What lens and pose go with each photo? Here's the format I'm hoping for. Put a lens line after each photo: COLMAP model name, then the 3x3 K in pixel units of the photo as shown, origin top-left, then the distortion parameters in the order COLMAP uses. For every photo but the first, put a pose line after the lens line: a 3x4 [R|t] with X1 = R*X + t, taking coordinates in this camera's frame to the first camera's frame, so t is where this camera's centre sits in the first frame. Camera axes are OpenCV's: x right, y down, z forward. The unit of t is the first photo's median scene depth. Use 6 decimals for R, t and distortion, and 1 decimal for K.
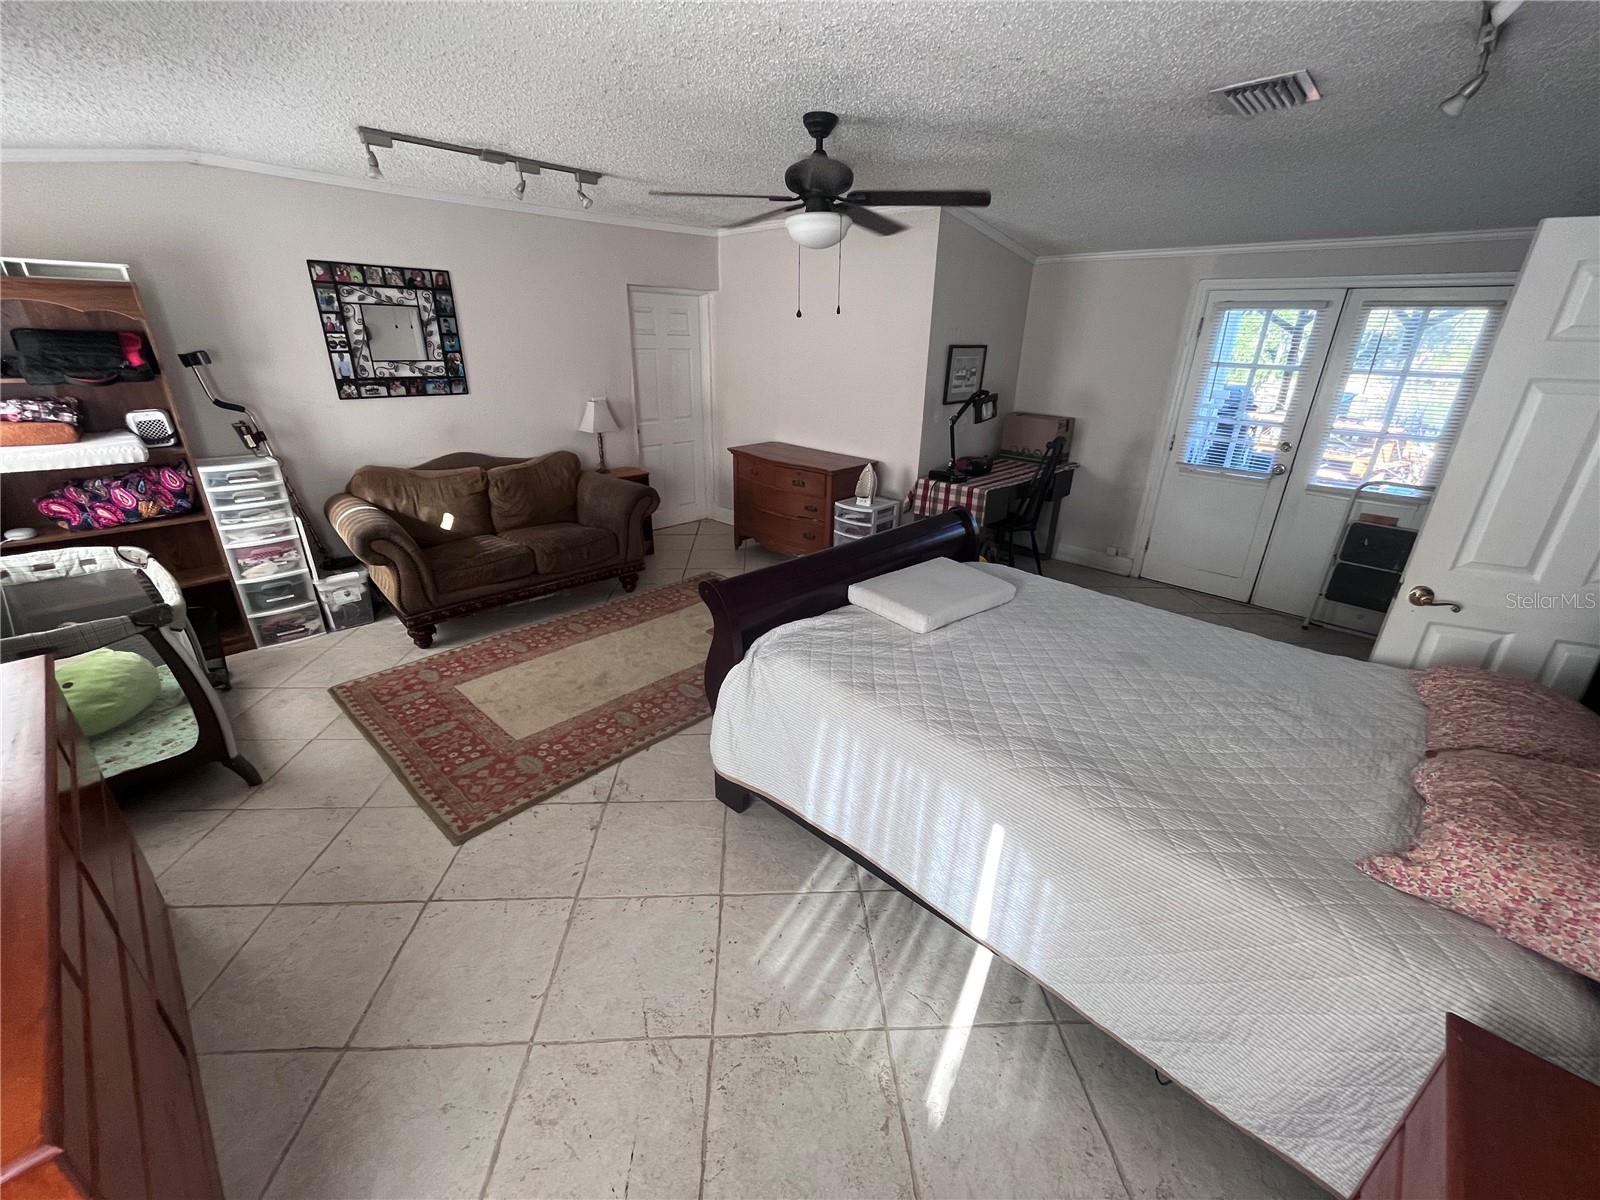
lens RADIAL K [[644.2, 0, 800.6], [0, 644.2, 607.6], [0, 0, 1]] dist [-0.012272, 0.000083]
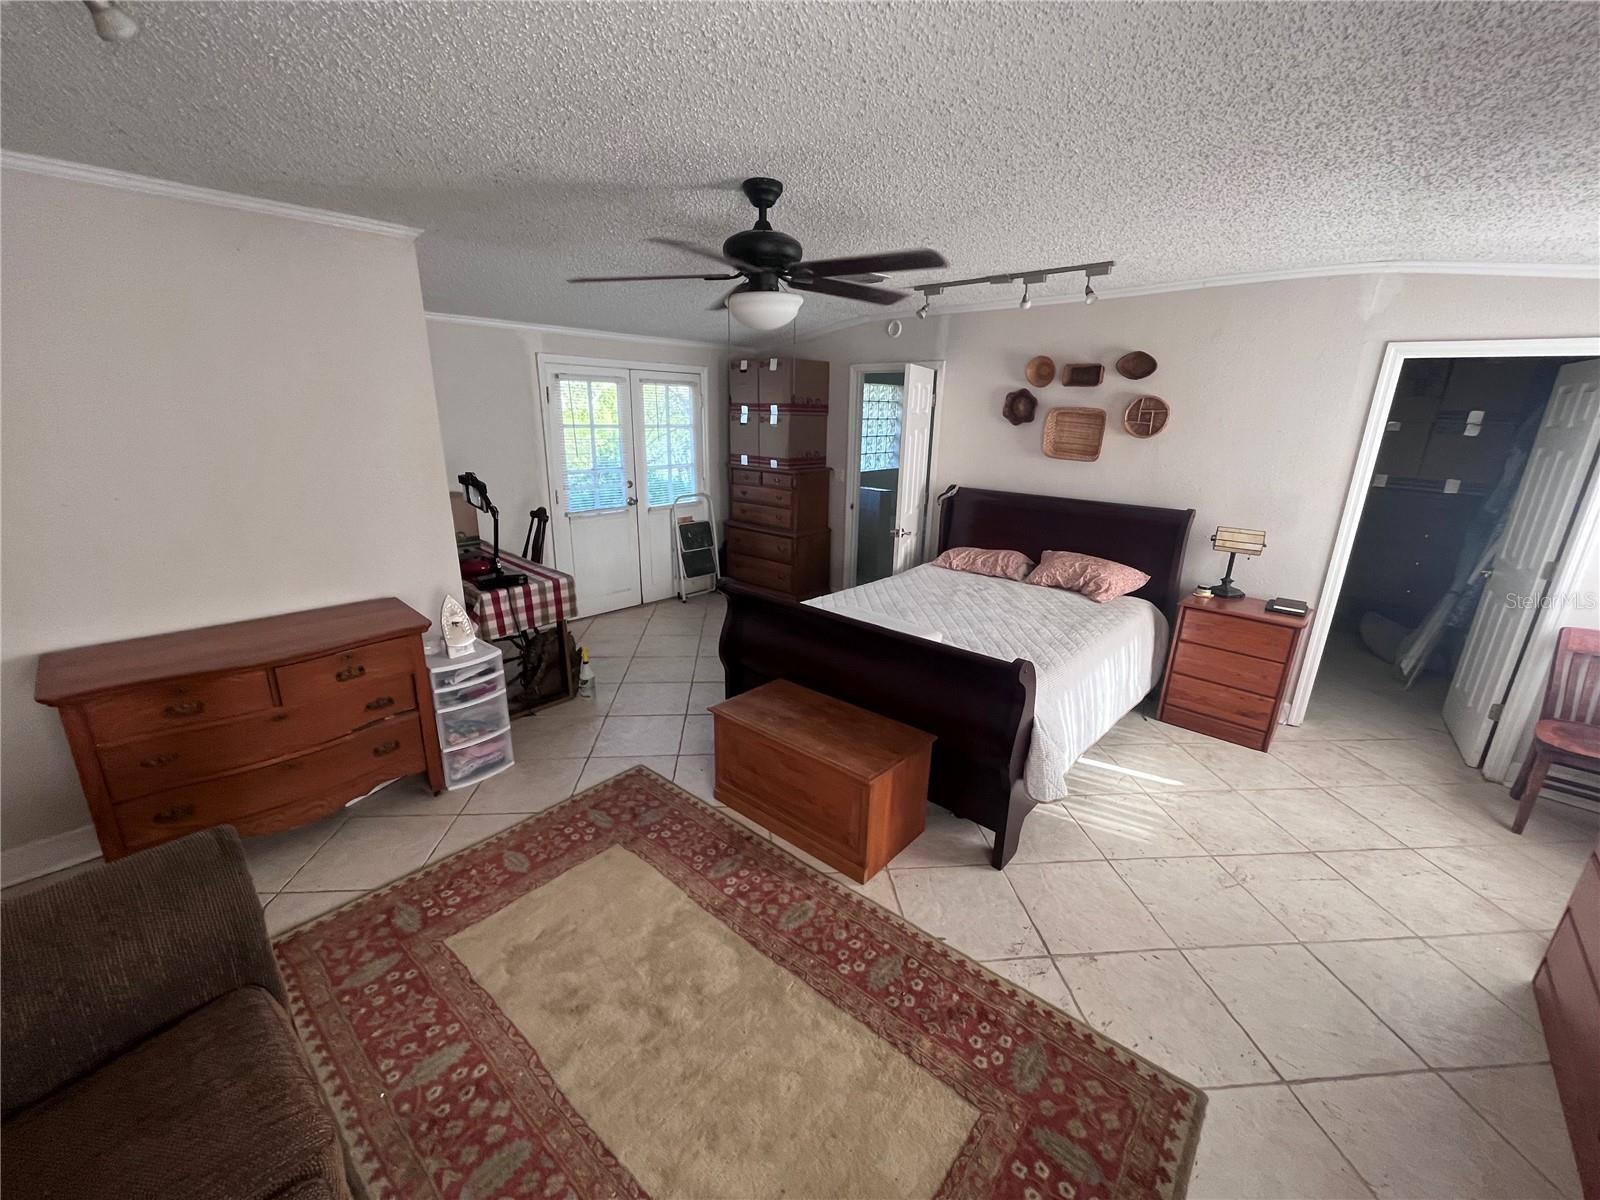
lens RADIAL K [[644.2, 0, 800.6], [0, 644.2, 607.6], [0, 0, 1]] dist [-0.012272, 0.000083]
pose [[-0.025009, -0.314290, 0.948998, -0.956837], [0.364377, 0.881124, 0.301414, -0.494019], [-0.930916, 0.353331, 0.092484, 1.056799]]
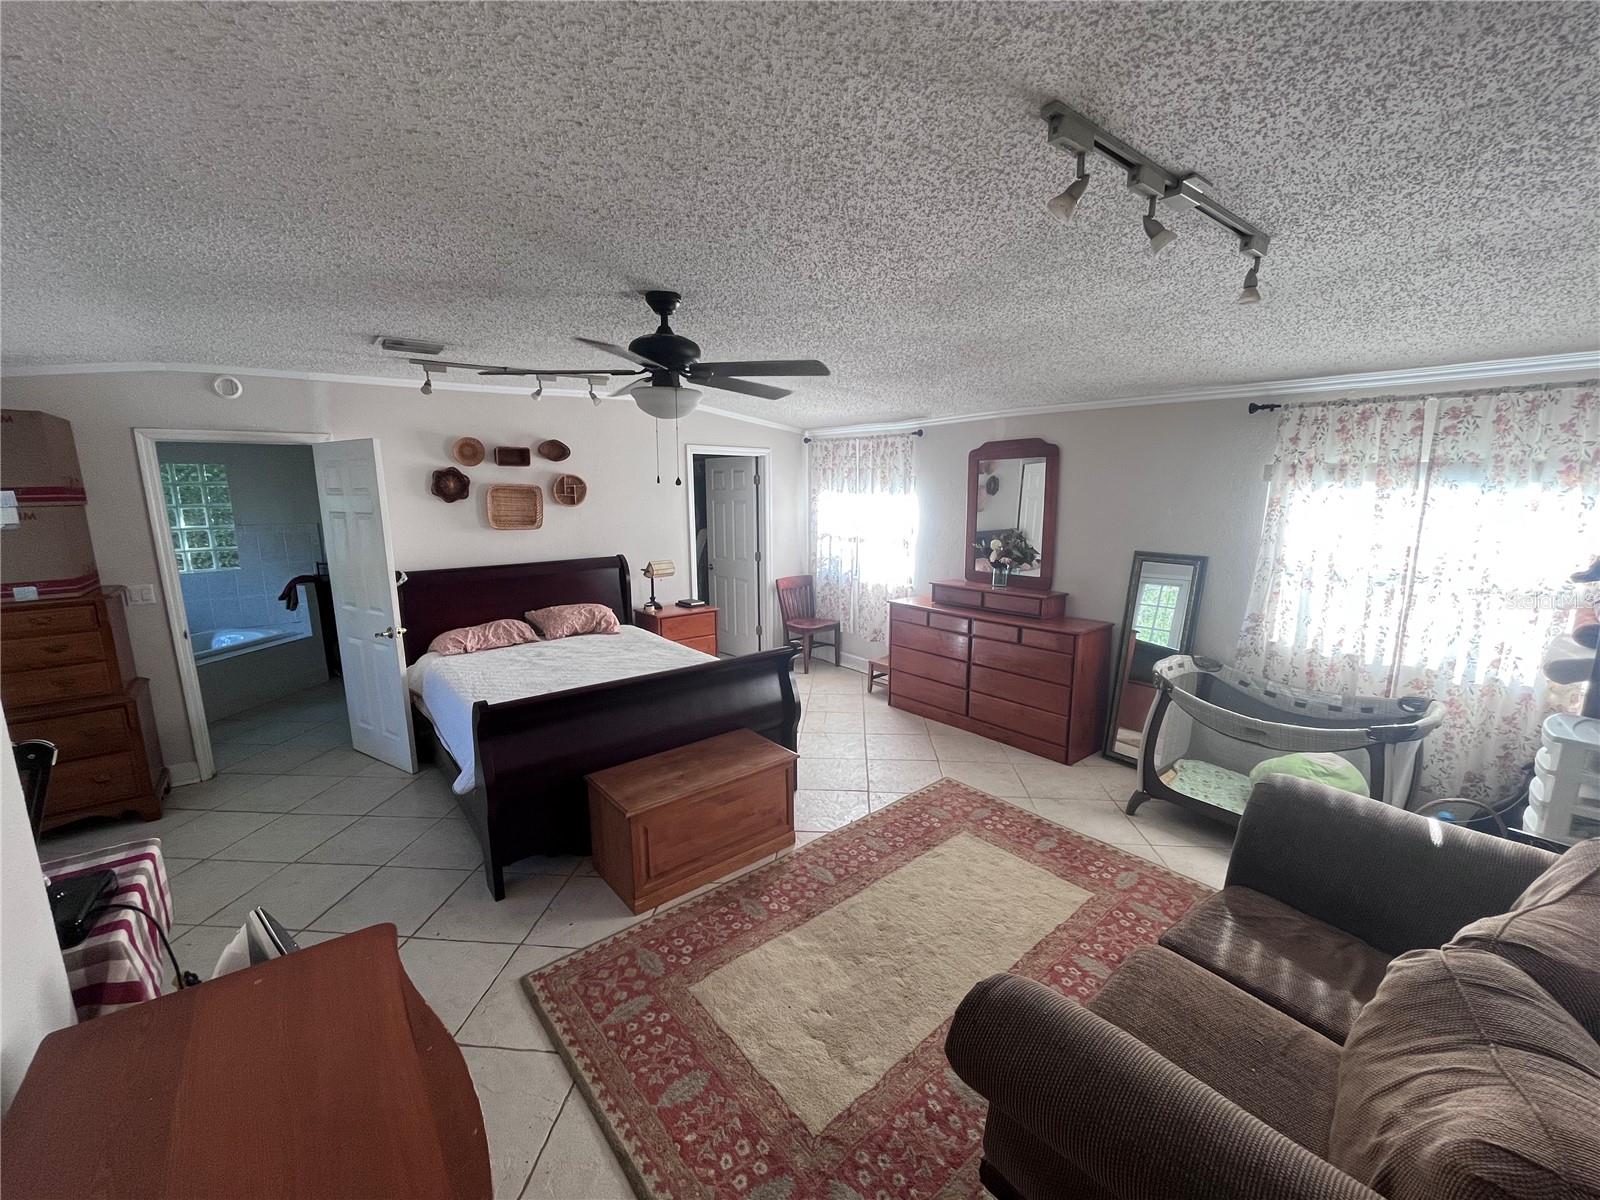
lens RADIAL K [[644.2, 0, 800.6], [0, 644.2, 607.6], [0, 0, 1]] dist [-0.012272, 0.000083]
pose [[-0.991255, -0.037427, 0.126539, -0.314630], [0.037931, 0.837648, 0.544892, -0.881075], [-0.126389, 0.544927, -0.828903, 2.015519]]
